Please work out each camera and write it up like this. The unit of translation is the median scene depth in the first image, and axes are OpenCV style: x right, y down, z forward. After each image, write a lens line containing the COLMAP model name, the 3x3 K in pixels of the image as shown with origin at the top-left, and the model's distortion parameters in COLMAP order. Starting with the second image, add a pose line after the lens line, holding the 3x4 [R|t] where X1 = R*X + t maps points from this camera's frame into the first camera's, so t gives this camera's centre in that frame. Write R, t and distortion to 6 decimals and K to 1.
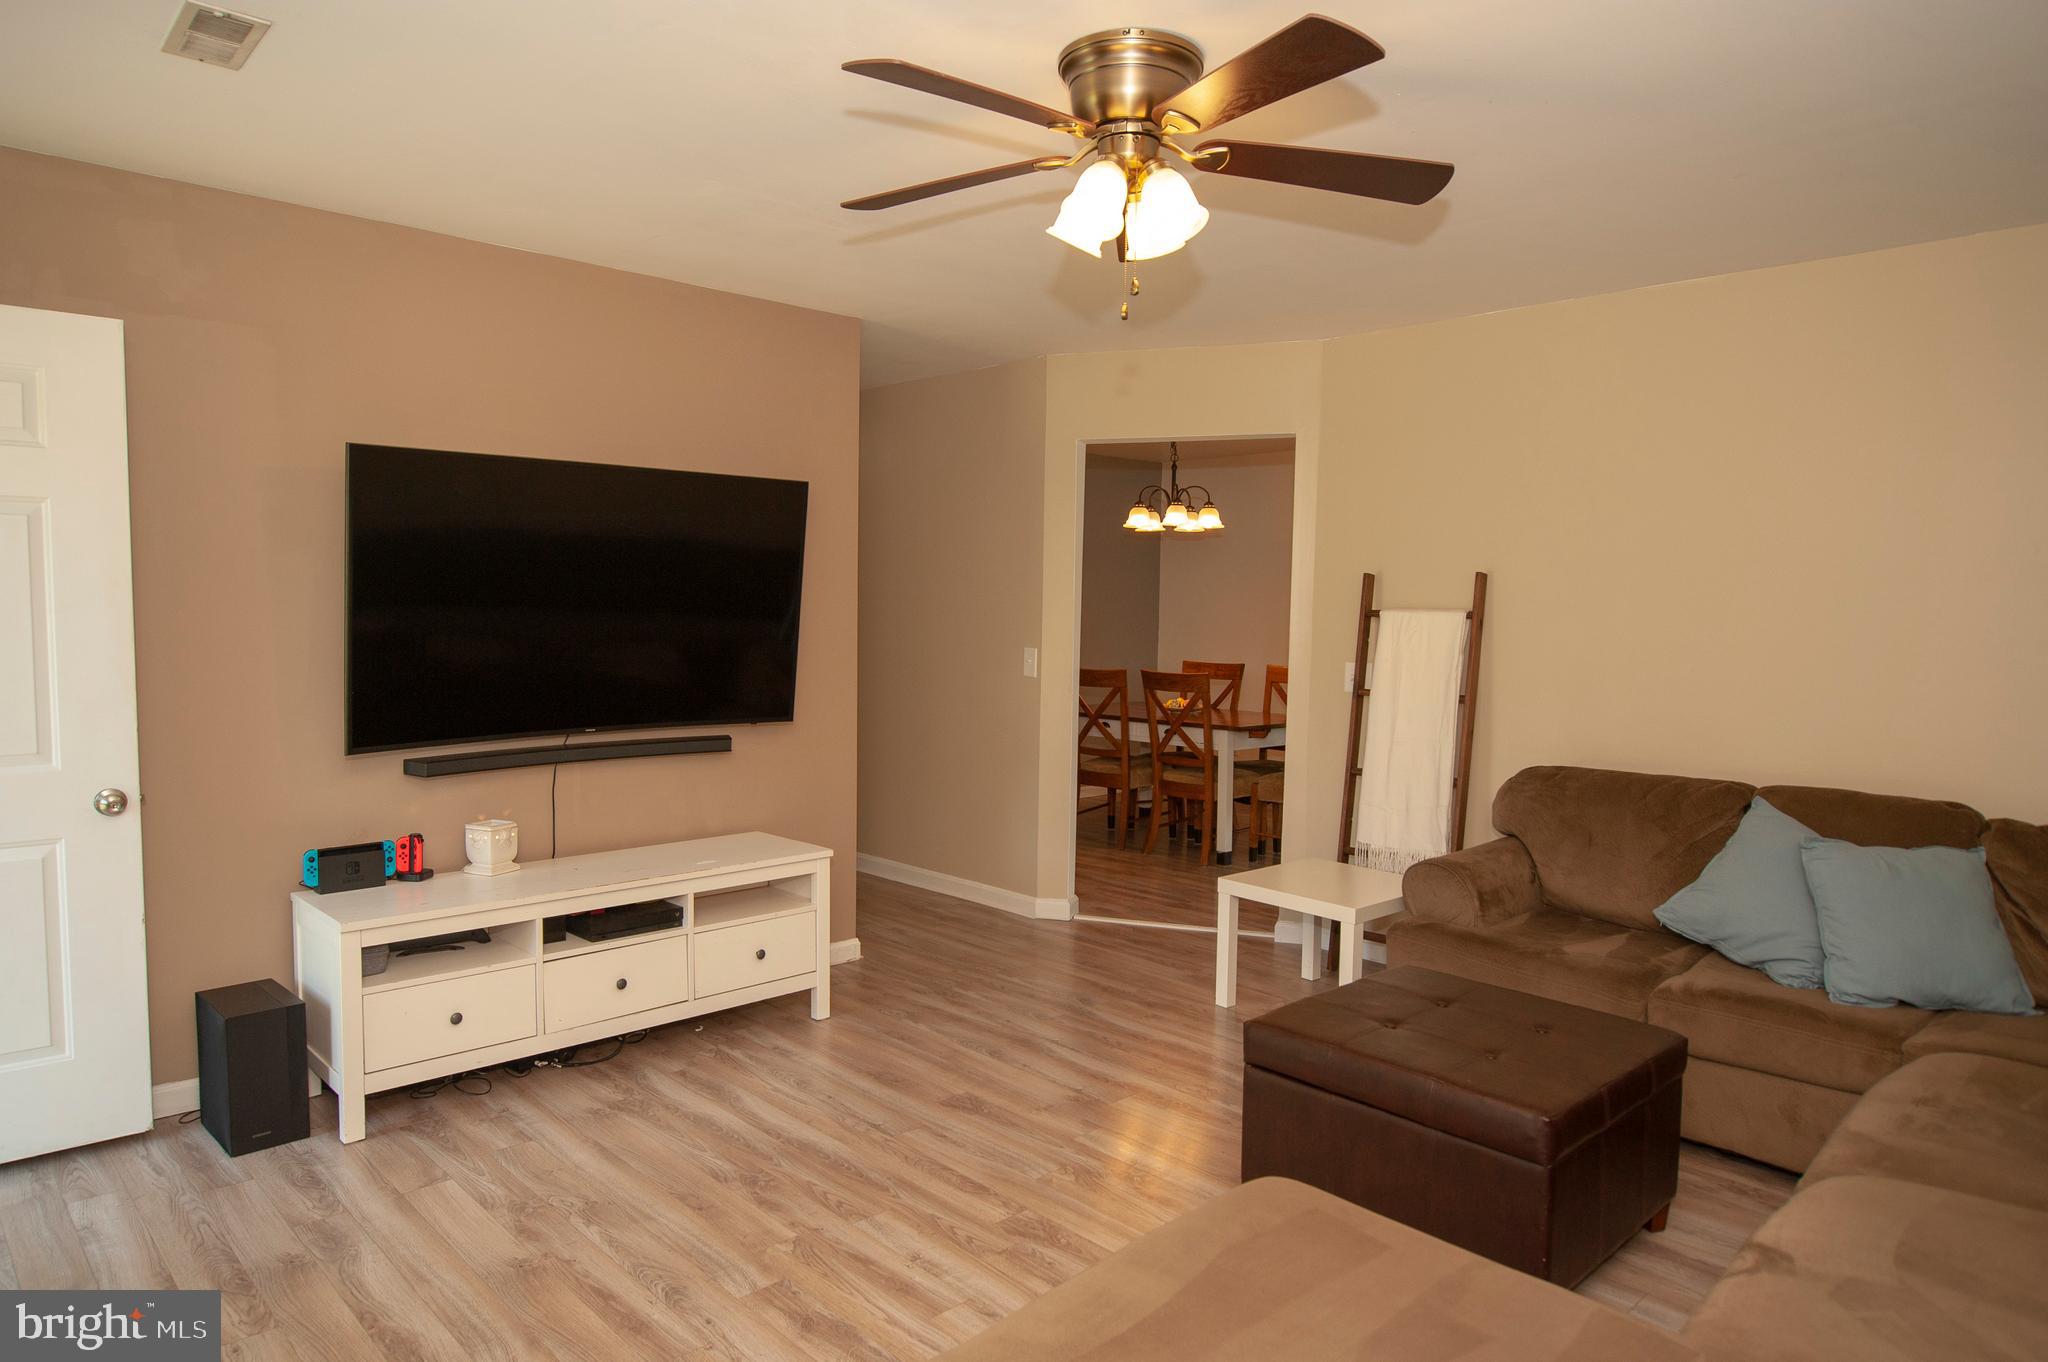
lens RADIAL K [[1301.7, 0, 1024.7], [0, 1301.7, 685.3], [0, 0, 1]] dist [0.001147, 0.000265]
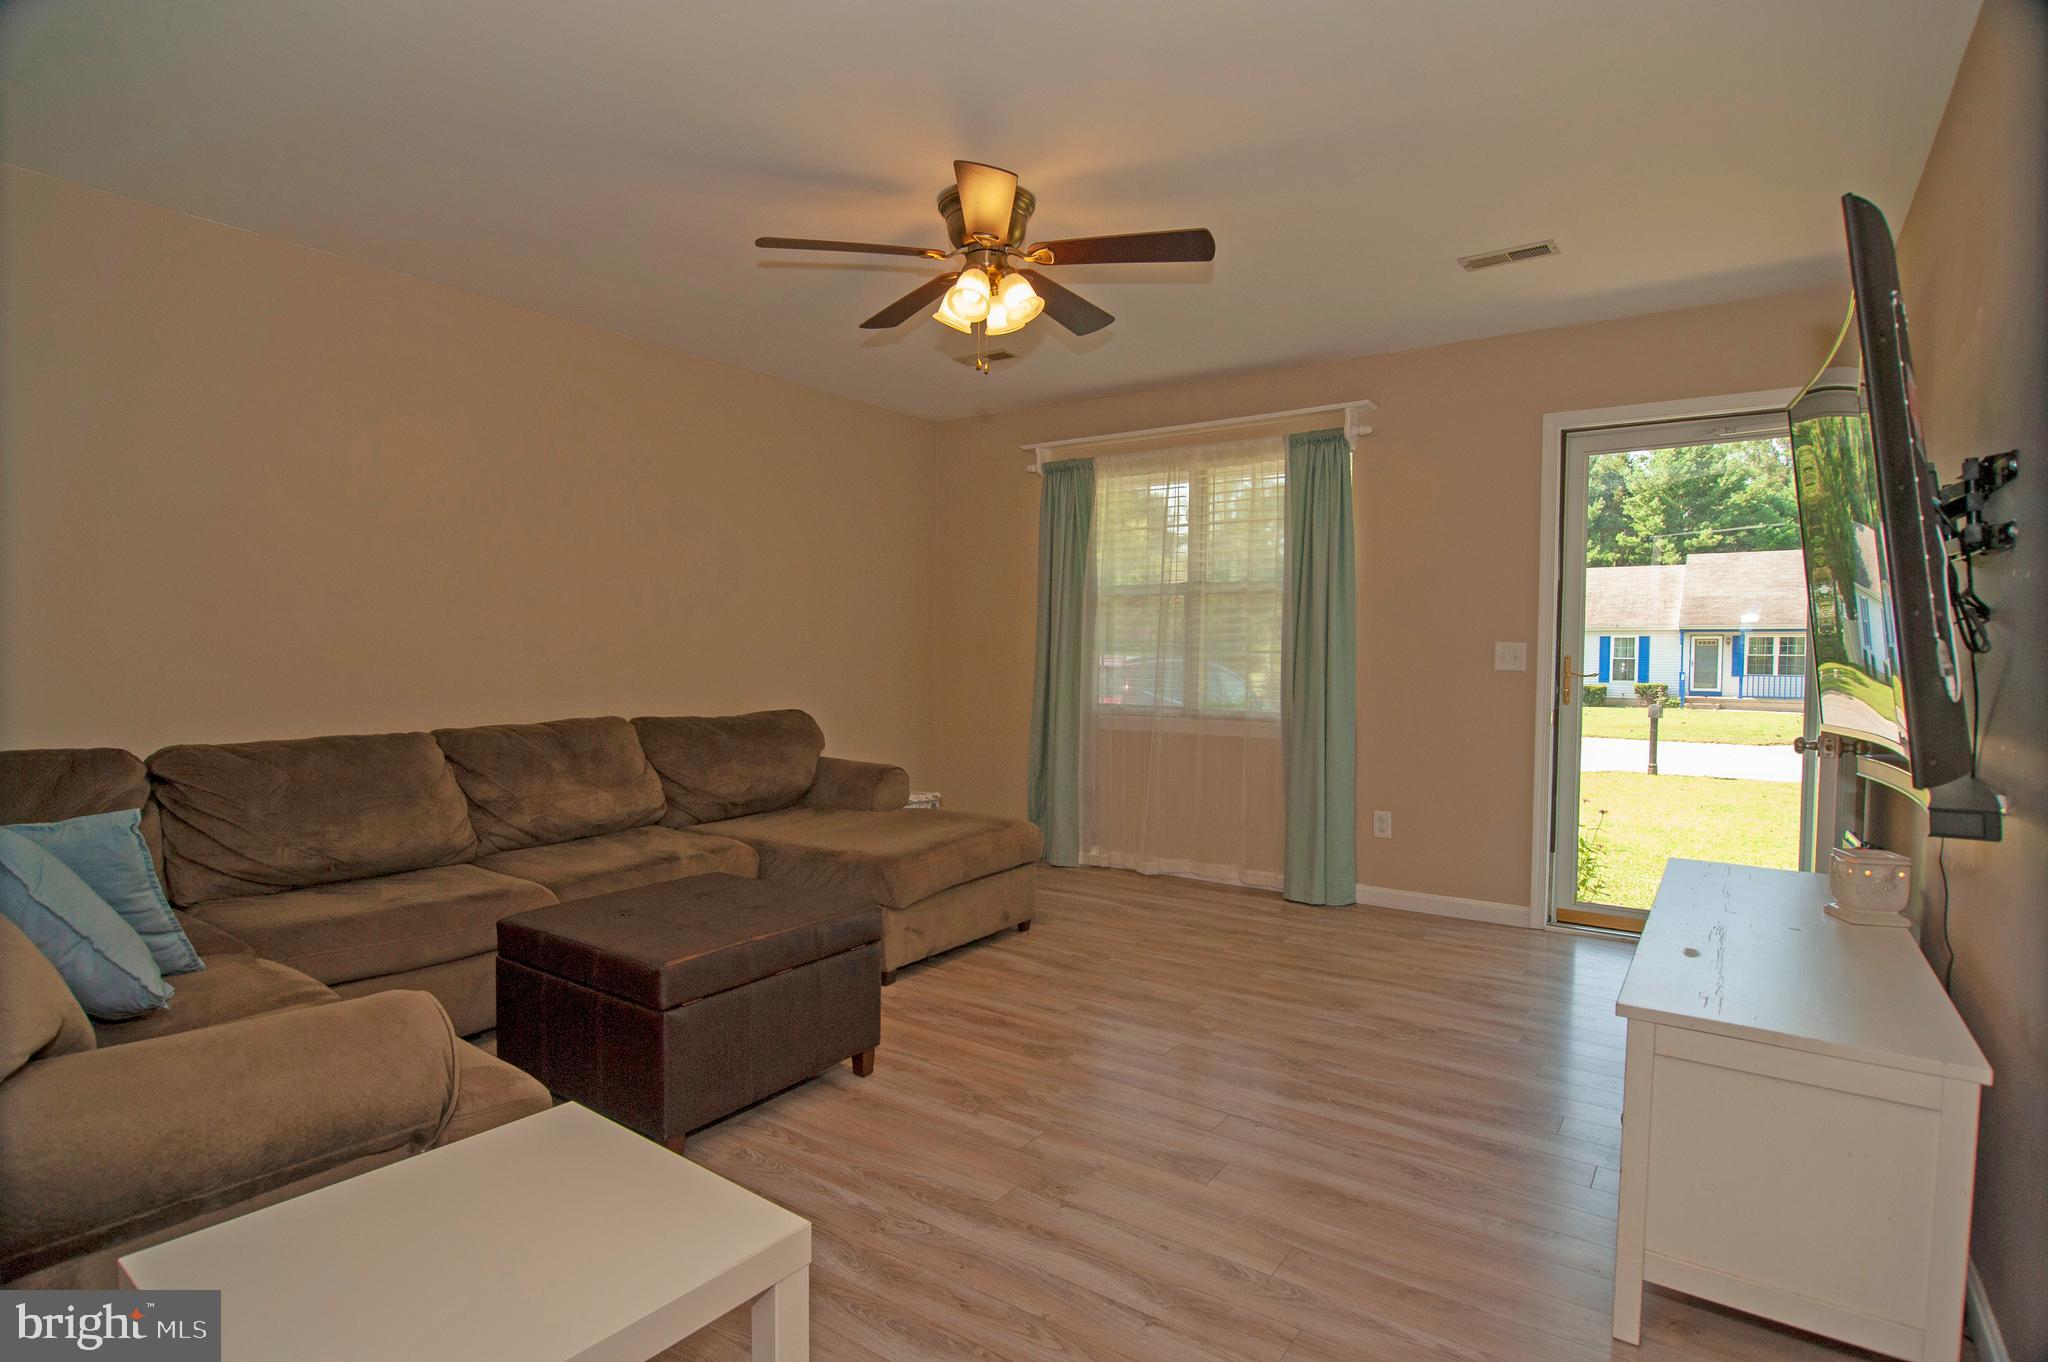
lens RADIAL K [[1018.8, 0, 1023.6], [0, 1018.8, 676.6], [0, 0, 1]] dist [-0.001239, -0.000103]
pose [[-0.981478, 0.000097, -0.191577, 0.195311], [-0.016803, 0.996102, 0.086589, -0.038728], [0.190838, 0.088205, -0.977651, 1.717342]]
